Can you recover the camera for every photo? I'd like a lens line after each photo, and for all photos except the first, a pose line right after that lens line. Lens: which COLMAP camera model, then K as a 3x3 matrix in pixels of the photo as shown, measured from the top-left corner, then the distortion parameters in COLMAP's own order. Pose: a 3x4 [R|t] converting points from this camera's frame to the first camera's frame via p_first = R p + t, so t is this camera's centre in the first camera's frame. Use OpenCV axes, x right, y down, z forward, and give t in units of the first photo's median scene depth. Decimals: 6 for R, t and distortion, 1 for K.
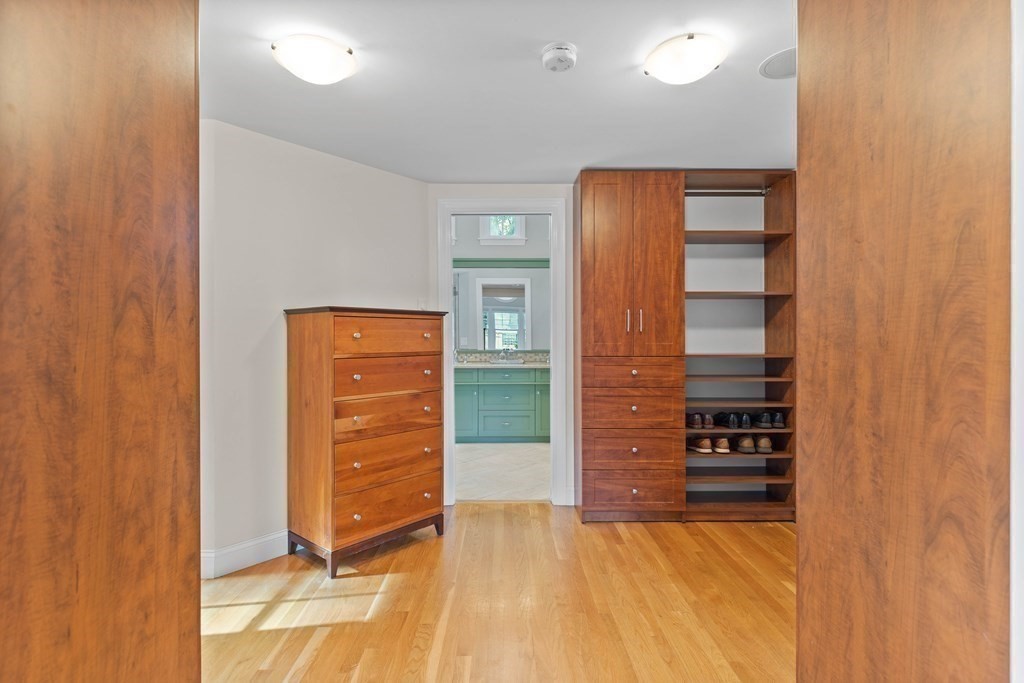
lens RADIAL K [[501.9, 0, 512.0], [0, 501.9, 341.5], [0, 0, 1]] dist [0.002021, -0.000095]
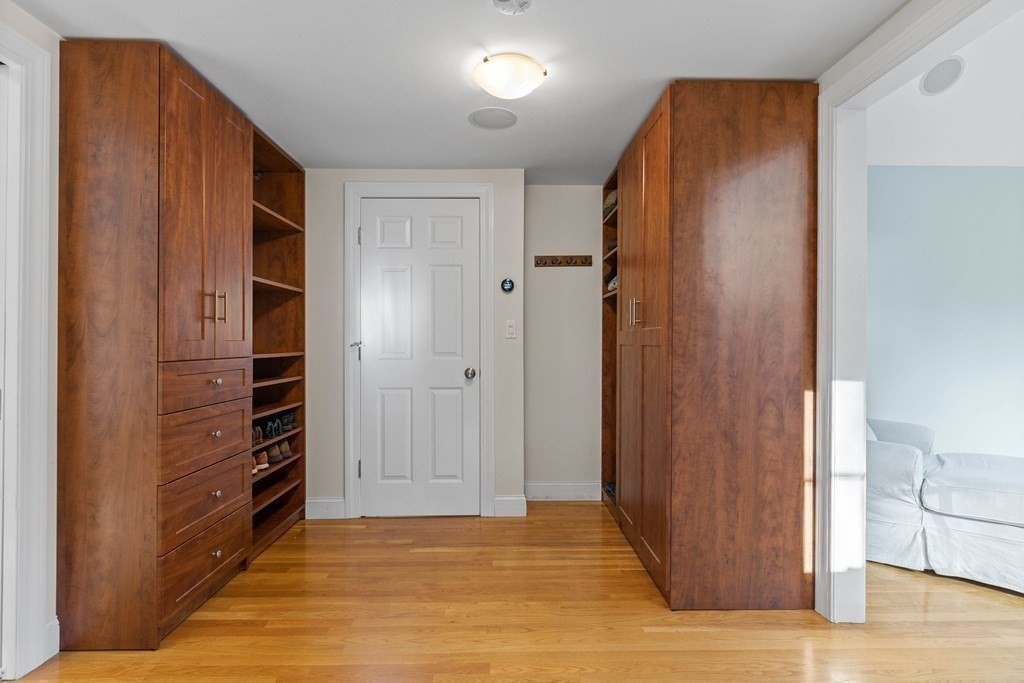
lens RADIAL K [[483.8, 0, 512.0], [0, 483.8, 341.5], [0, 0, 1]] dist [-0.000217, -0.005253]
pose [[0.002387, 0.003673, 0.999990, -1.153362], [0.007331, 0.999966, -0.003691, 0.031176], [-0.999970, 0.007340, 0.002360, 1.624012]]
